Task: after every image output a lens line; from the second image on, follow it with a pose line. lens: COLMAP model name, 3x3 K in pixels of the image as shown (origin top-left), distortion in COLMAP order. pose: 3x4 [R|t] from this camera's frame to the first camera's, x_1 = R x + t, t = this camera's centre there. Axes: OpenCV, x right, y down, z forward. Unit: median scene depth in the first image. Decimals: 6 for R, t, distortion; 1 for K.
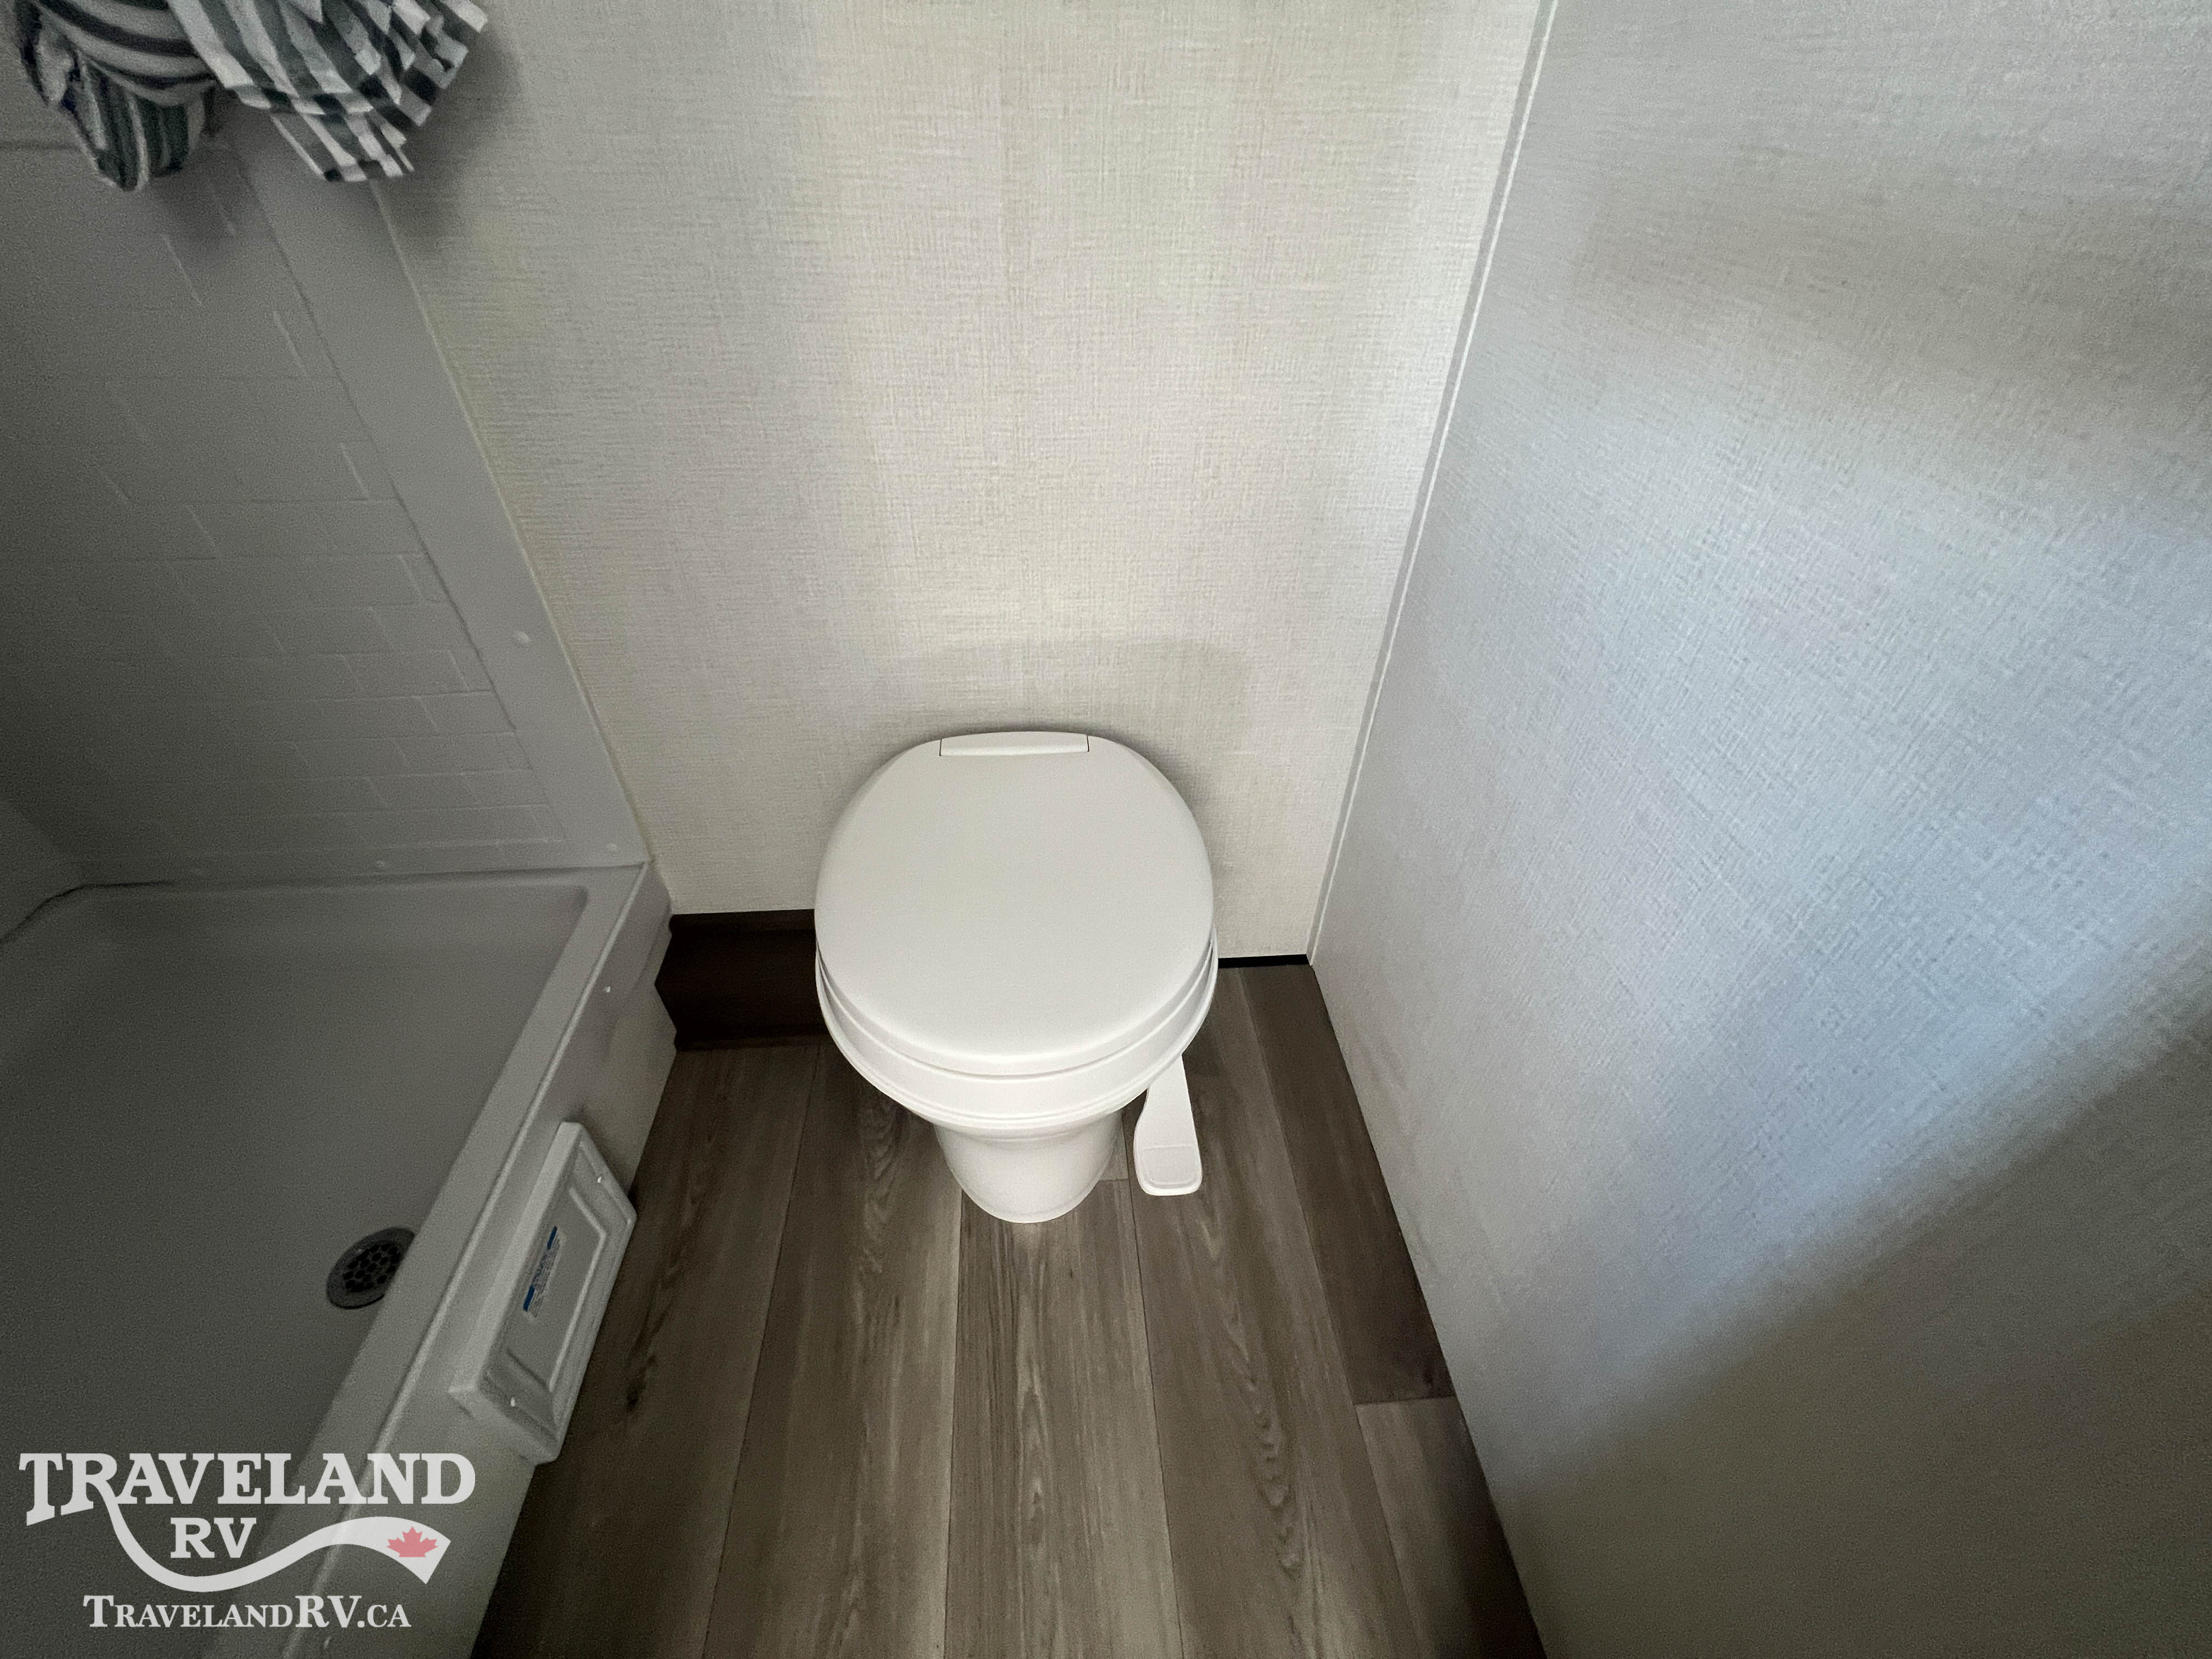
lens RADIAL K [[888.2, 0, 1102.0], [0, 888.2, 828.4], [0, 0, 1]] dist [0.000238, -0.000122]
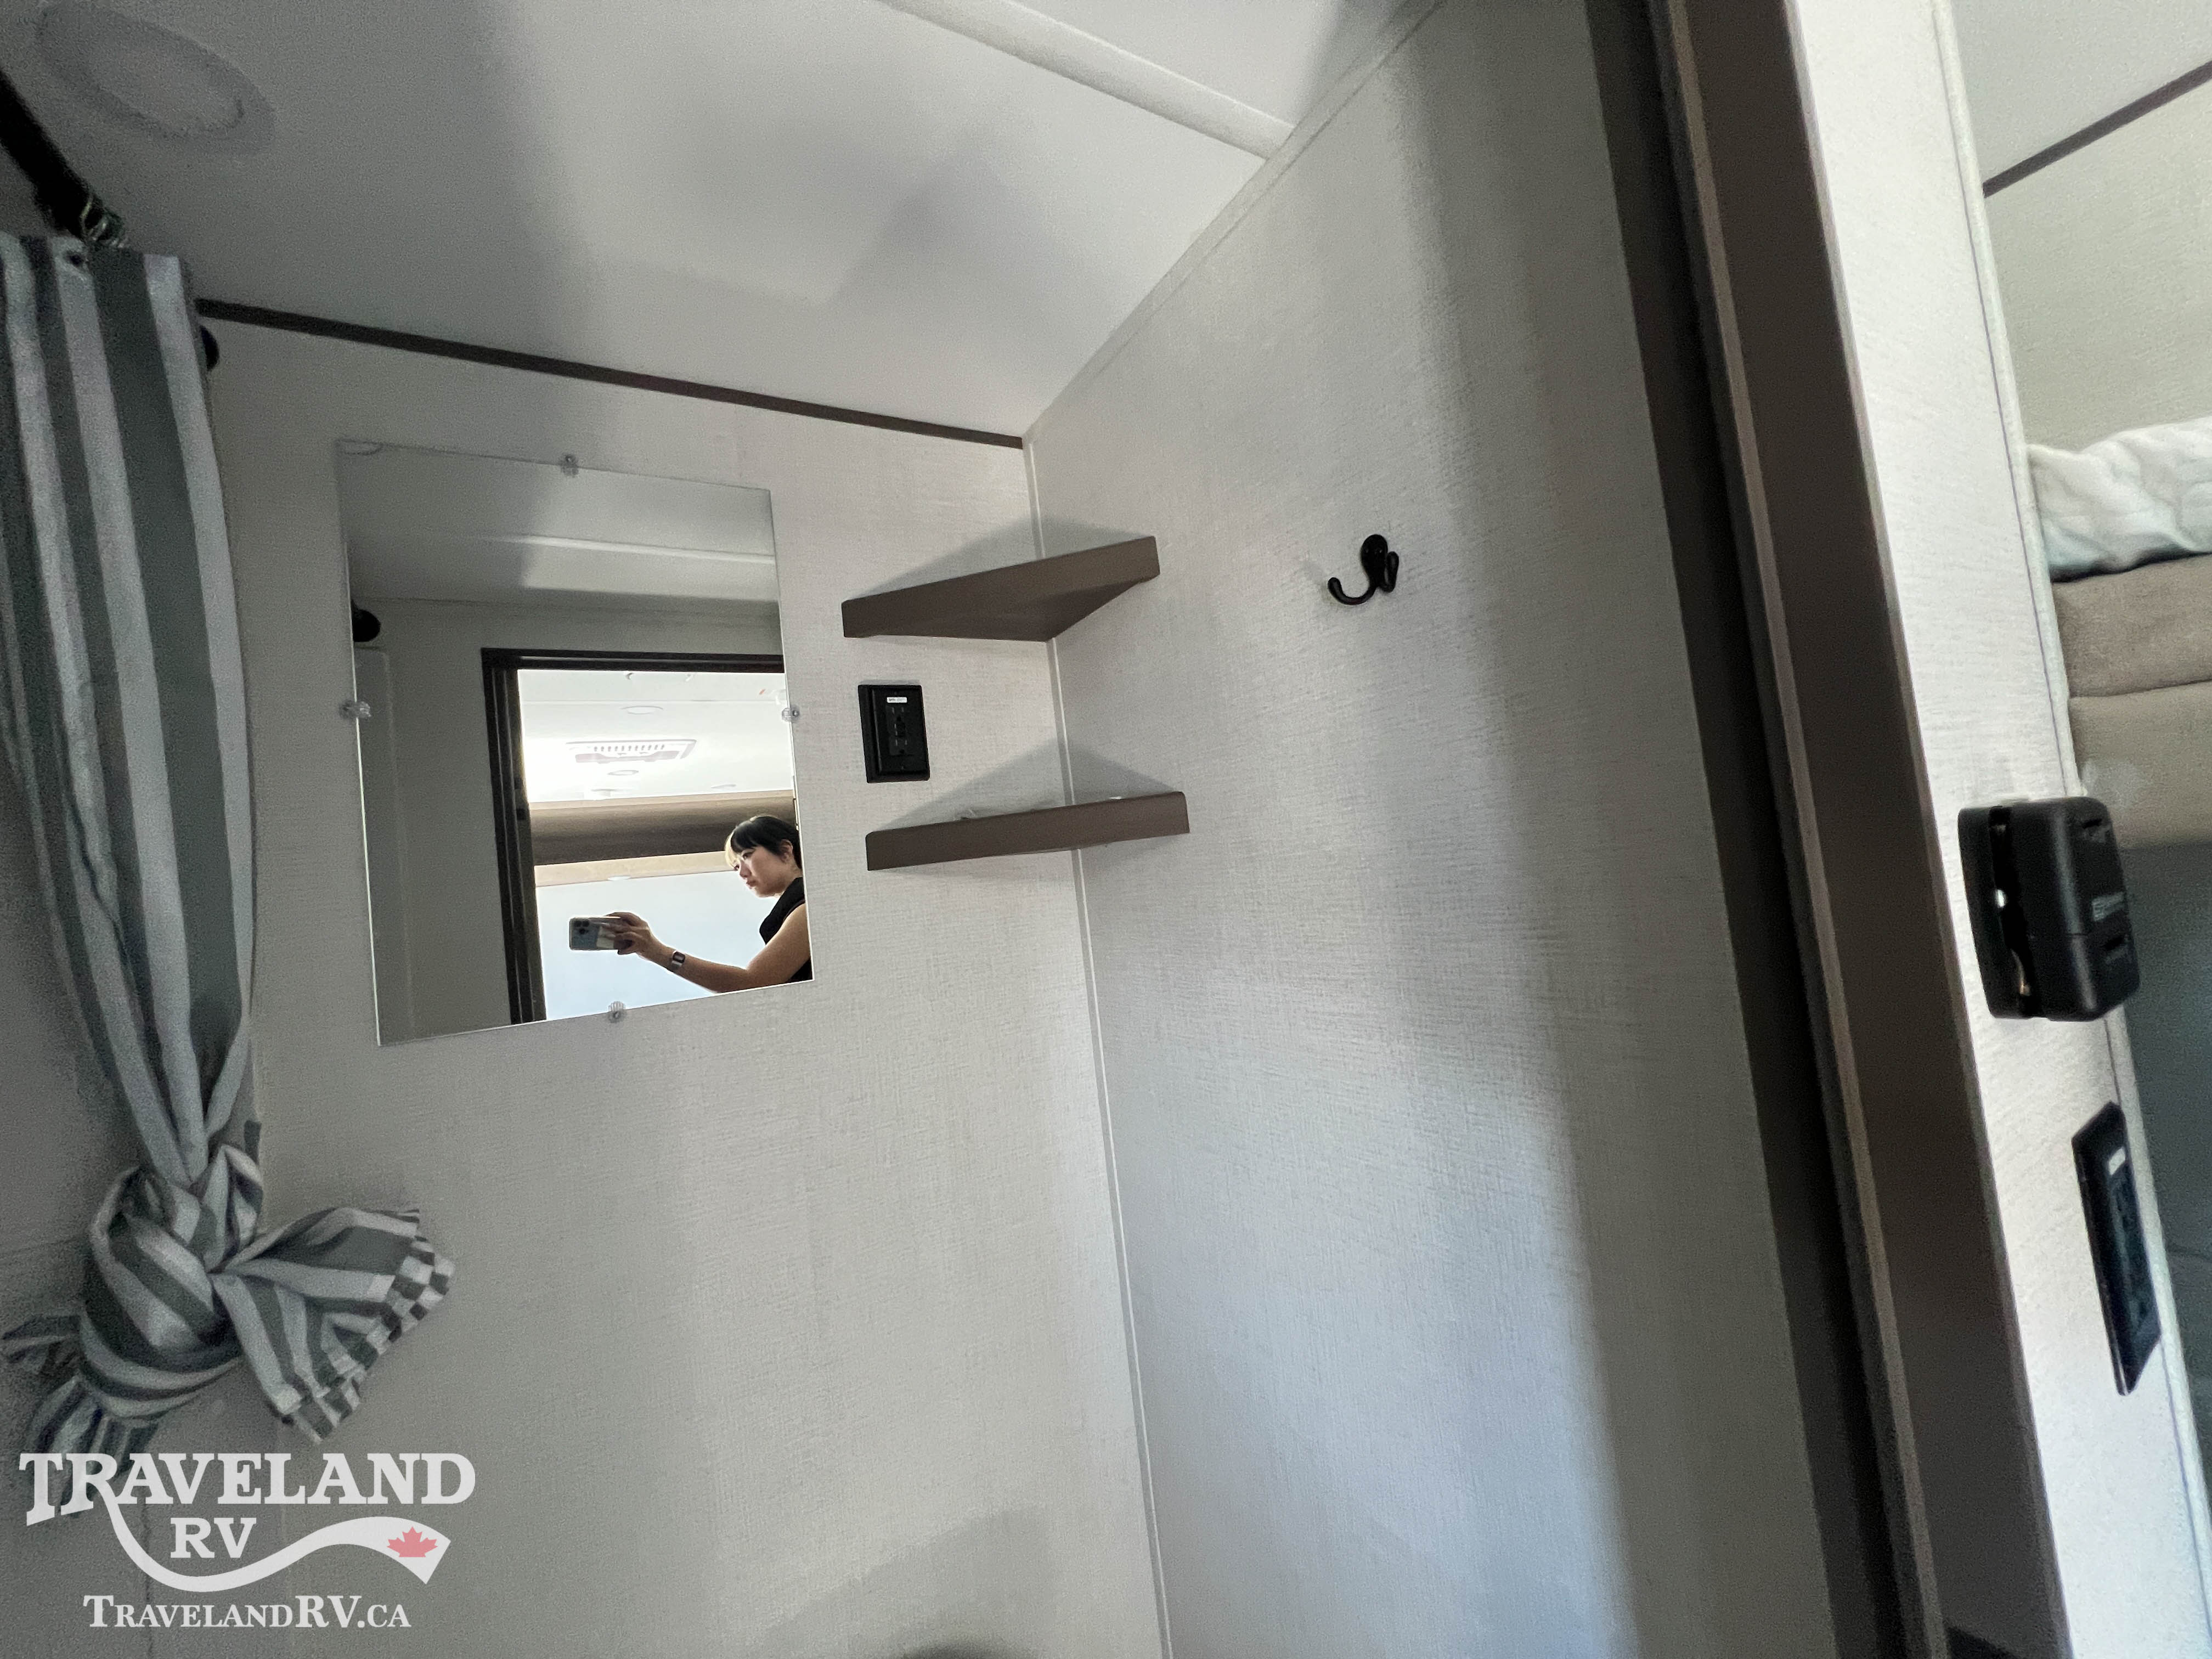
lens RADIAL K [[887.2, 0, 1103.6], [0, 887.2, 827.7], [0, 0, 1]] dist [-0.003111, 0.000696]
pose [[0.895666, -0.104650, 0.432238, -0.188269], [0.377540, 0.692594, -0.614636, -0.077770], [-0.235044, 0.713696, 0.659843, -0.453069]]
